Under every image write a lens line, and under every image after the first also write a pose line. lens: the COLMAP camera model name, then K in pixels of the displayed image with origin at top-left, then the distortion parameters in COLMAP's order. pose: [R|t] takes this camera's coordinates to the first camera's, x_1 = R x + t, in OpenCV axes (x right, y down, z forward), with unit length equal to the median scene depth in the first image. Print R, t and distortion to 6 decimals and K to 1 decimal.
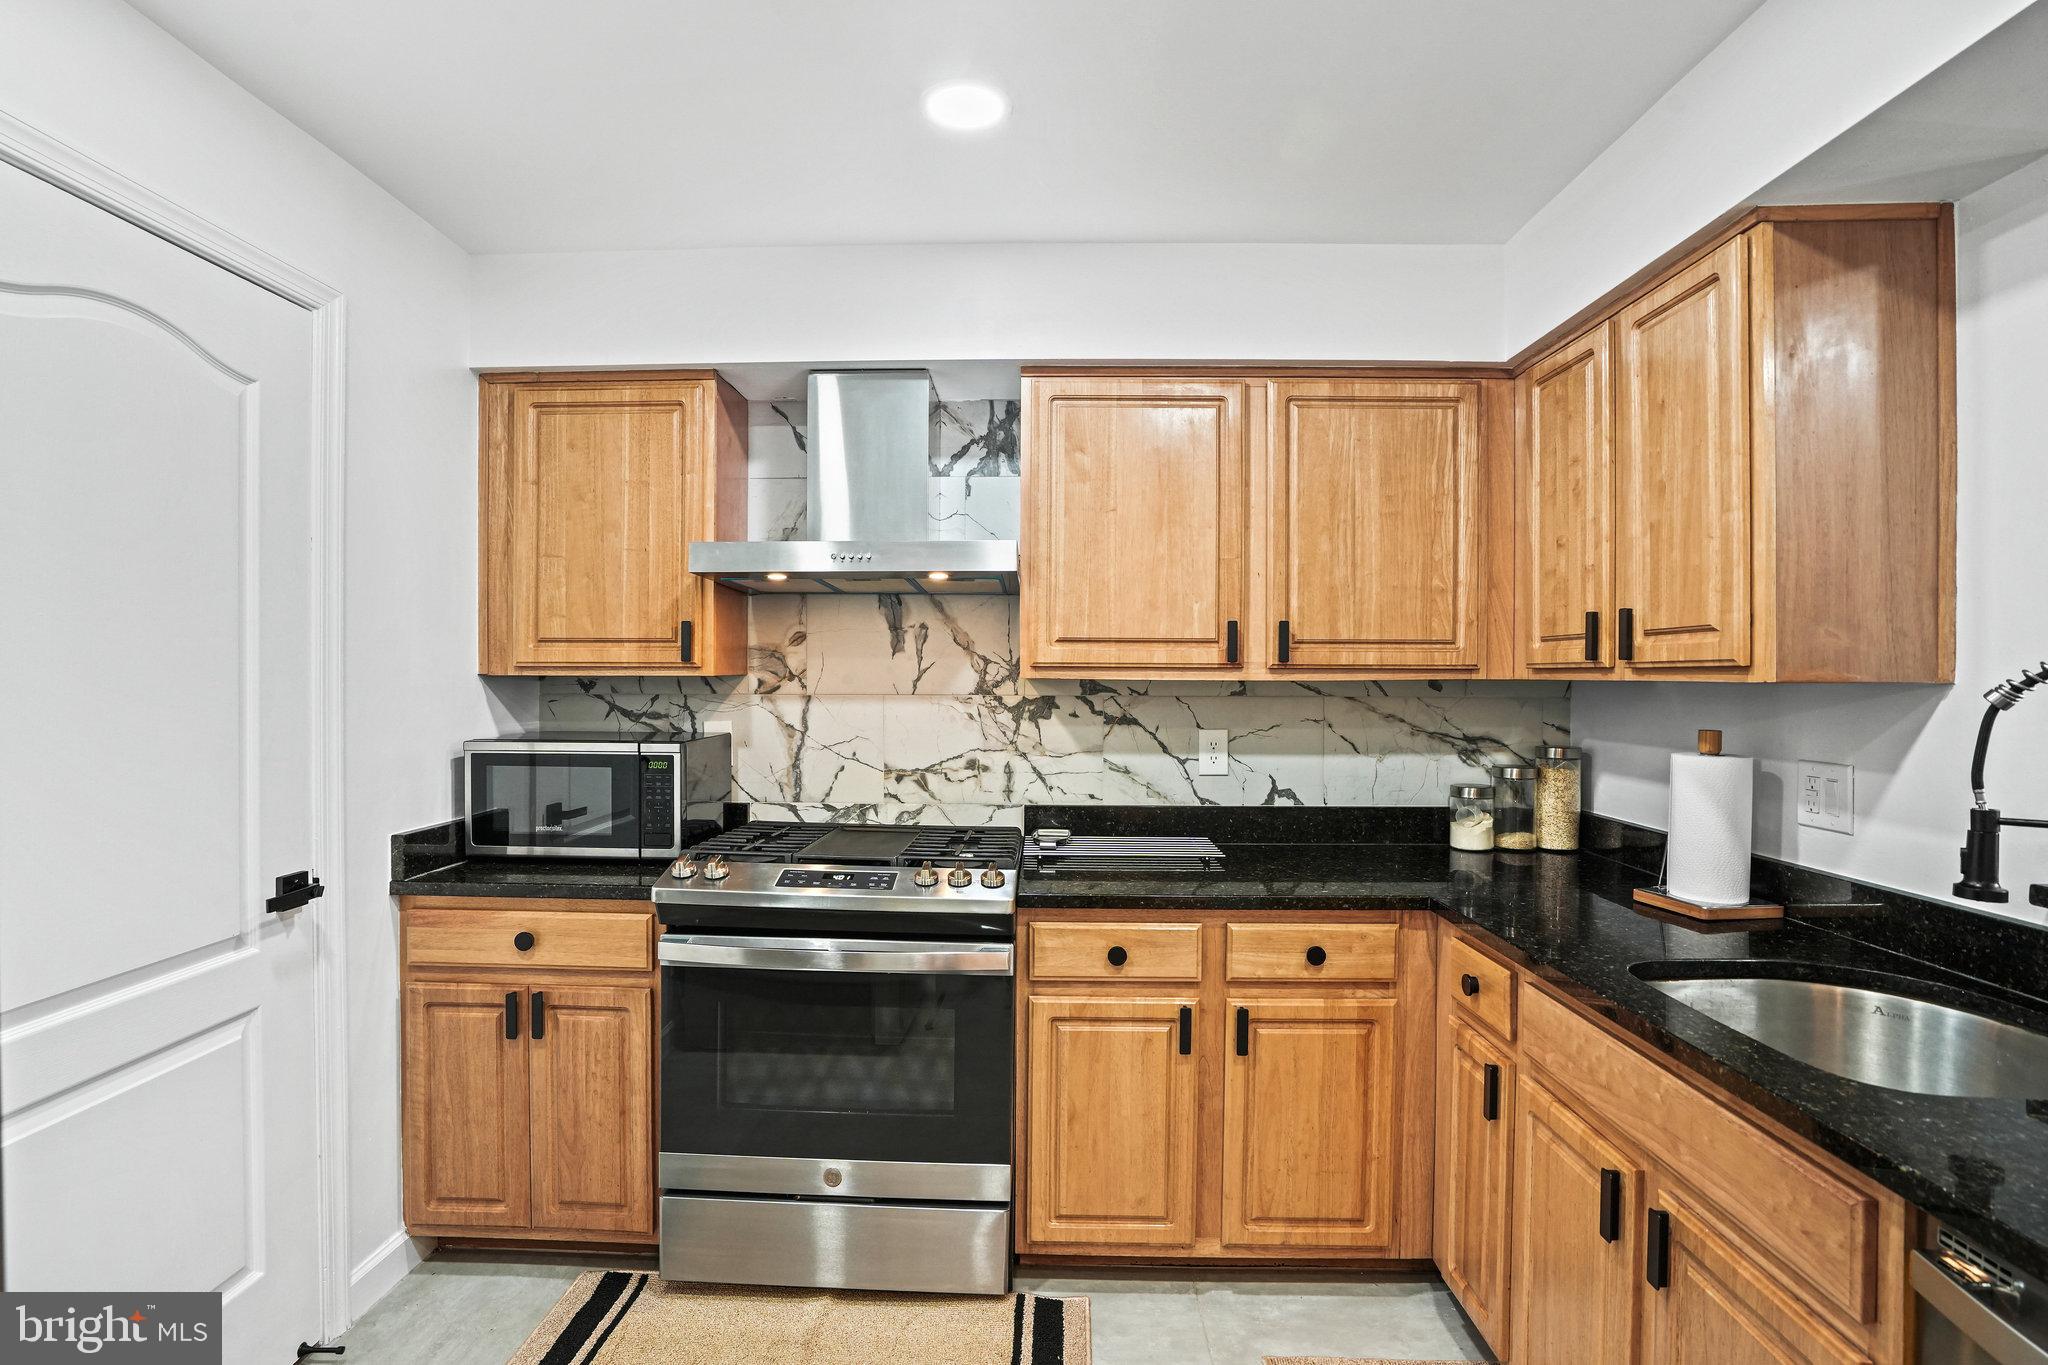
lens RADIAL K [[982.3, 0, 1024.0], [0, 982.3, 682.5], [0, 0, 1]] dist [-0.067119, 0.039242]
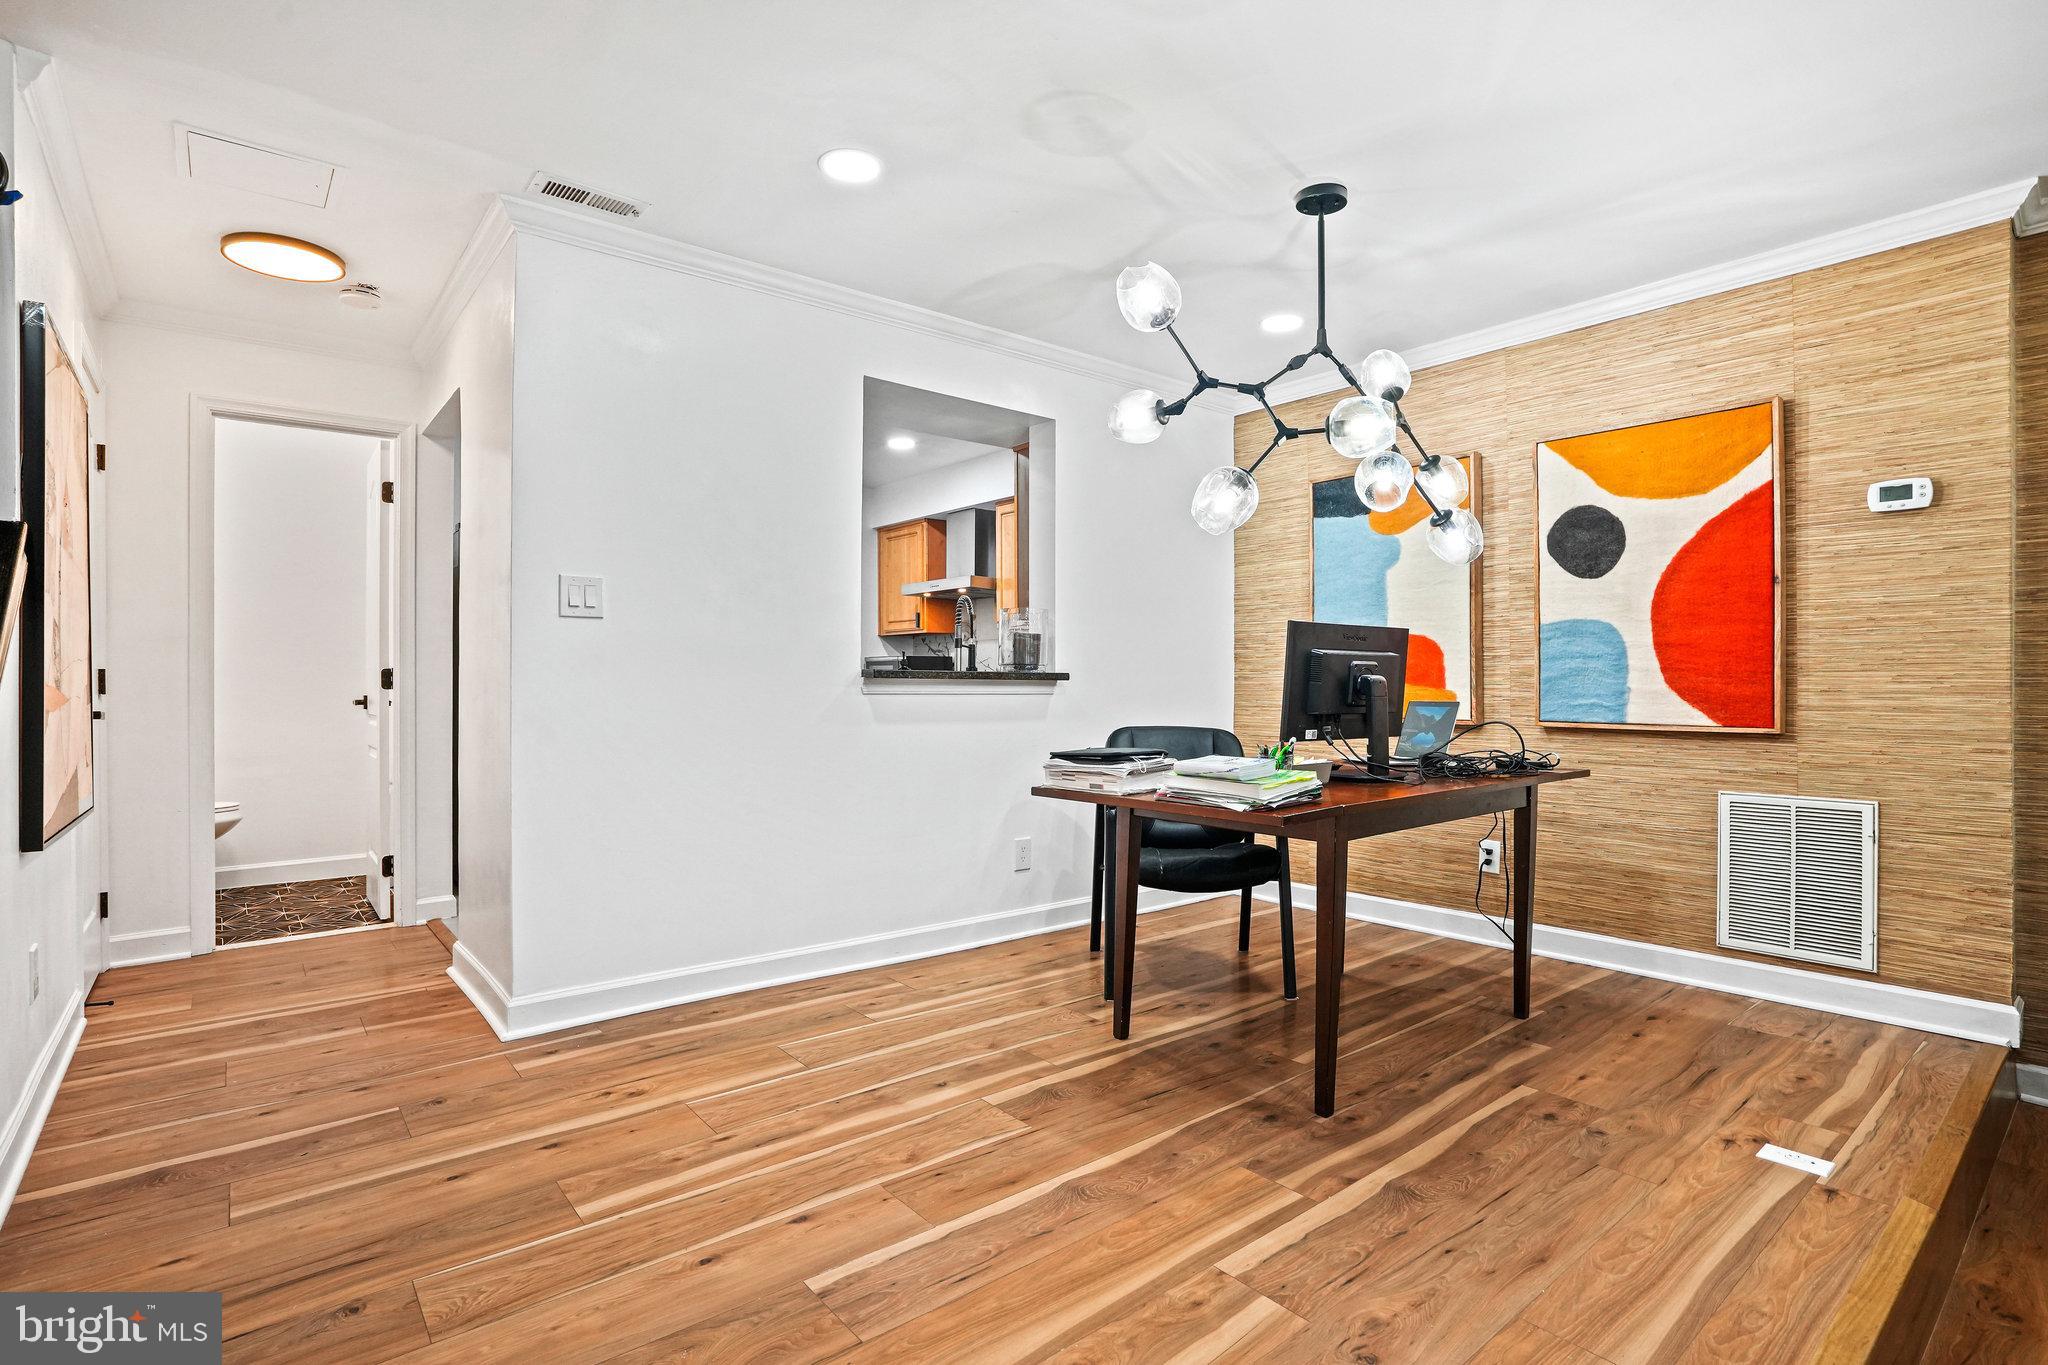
lens RADIAL K [[999.3, 0, 1024.0], [0, 999.3, 682.5], [0, 0, 1]] dist [-0.057679, 0.031129]
pose [[0.656155, -0.002728, -0.754621, 1.940769], [-0.004318, 0.999964, -0.007370, 0.150322], [0.754614, 0.008094, 0.656119, -0.596548]]
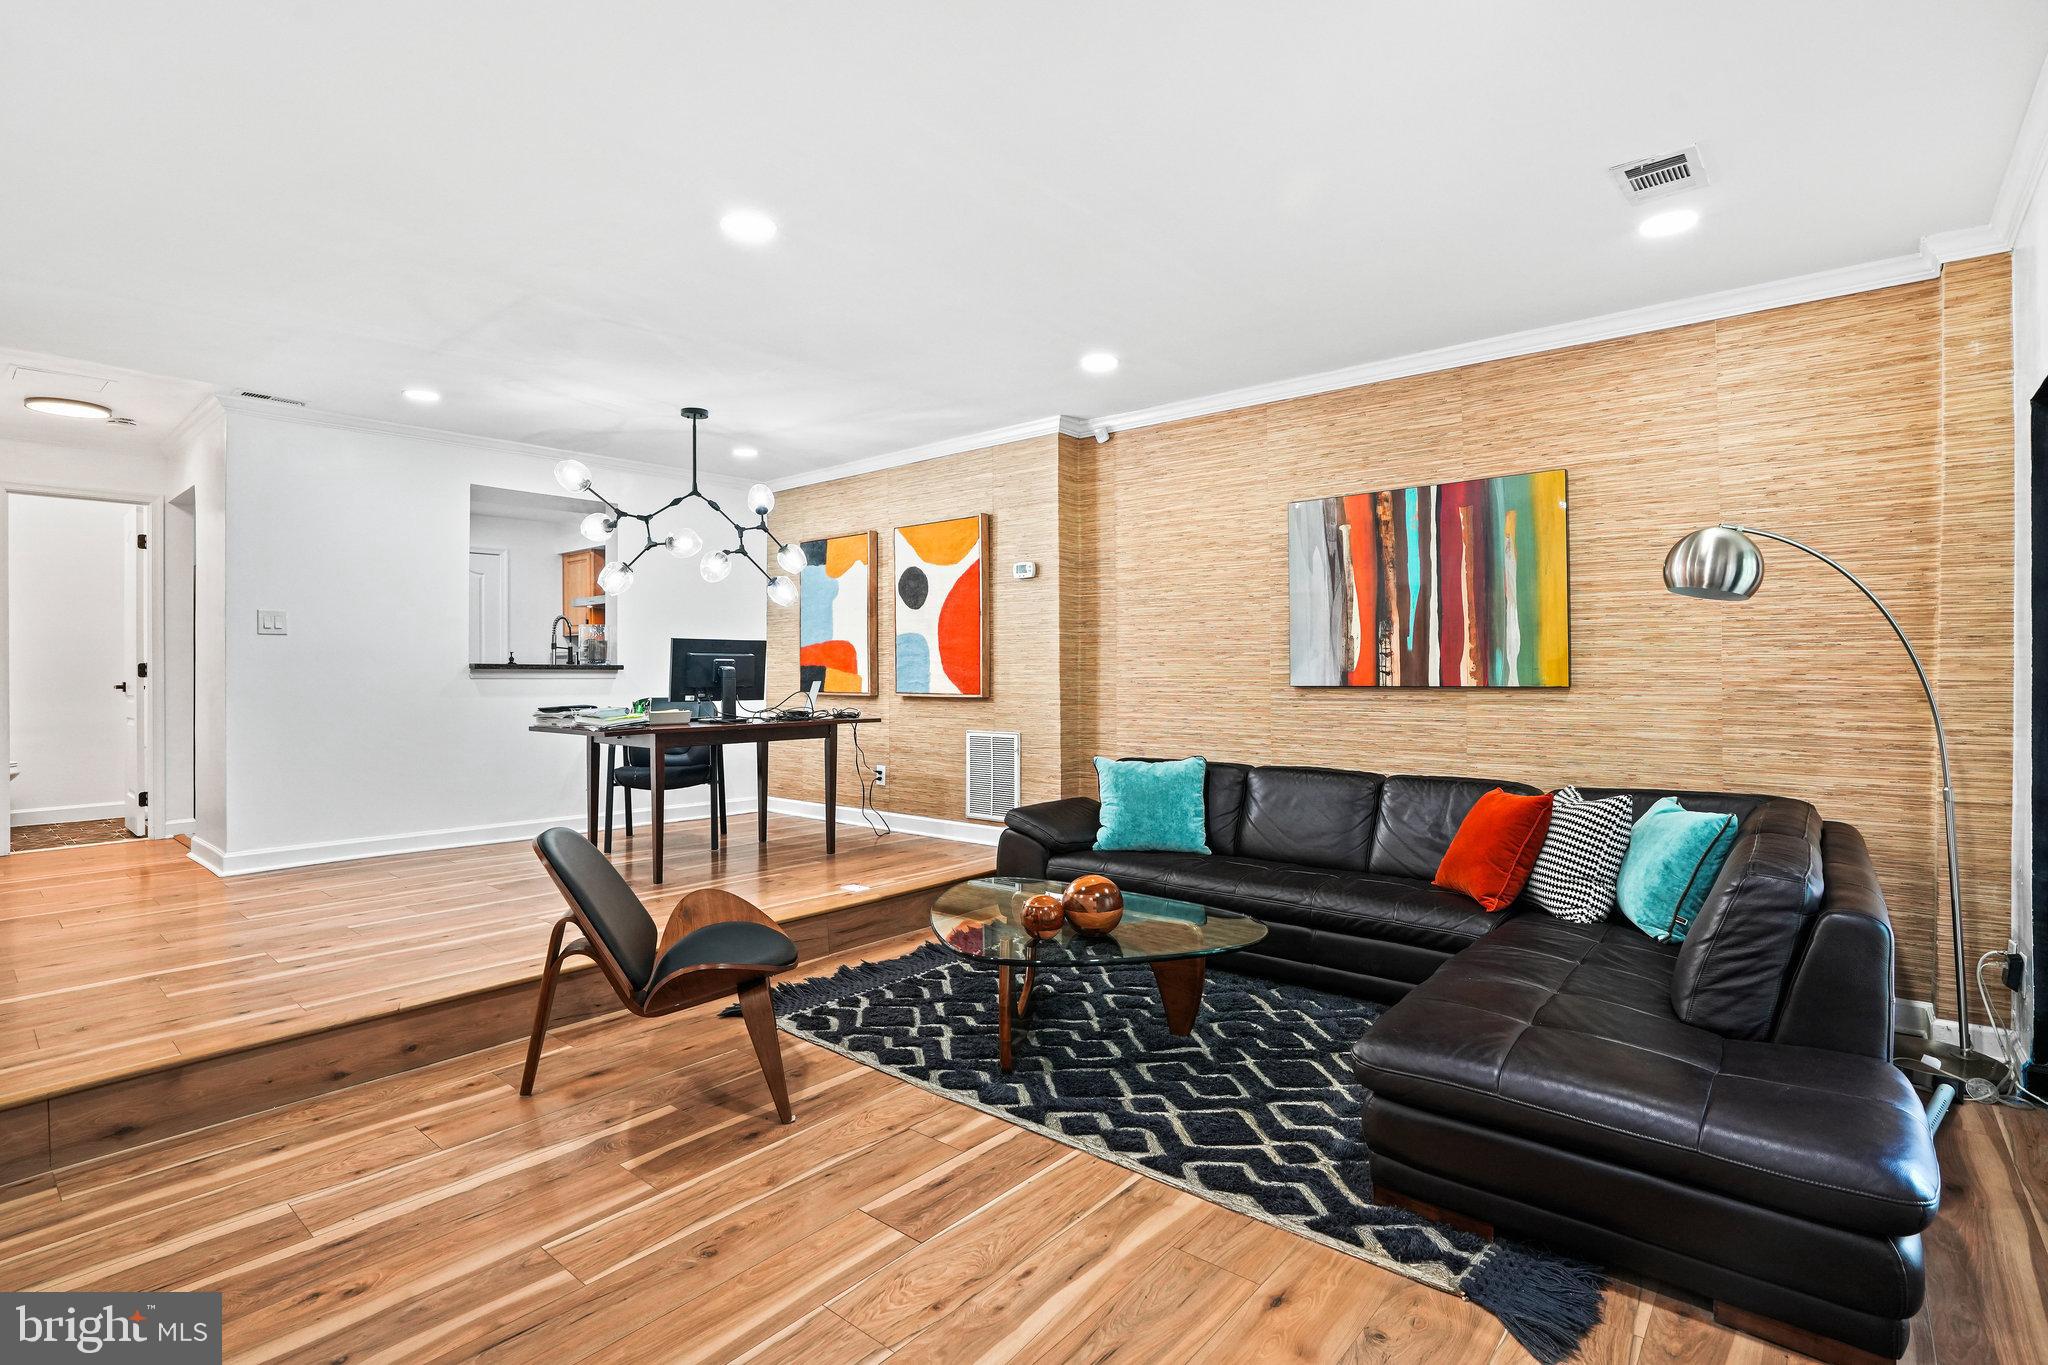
lens RADIAL K [[989.7, 0, 1014.6], [0, 989.7, 667.1], [0, 0, 1]] dist [-0.052149, 0.024734]
pose [[0.771669, -0.008427, -0.635969, 3.194401], [0.001128, 0.999929, -0.011881, 0.159363], [0.636023, 0.008451, 0.771624, -0.793290]]
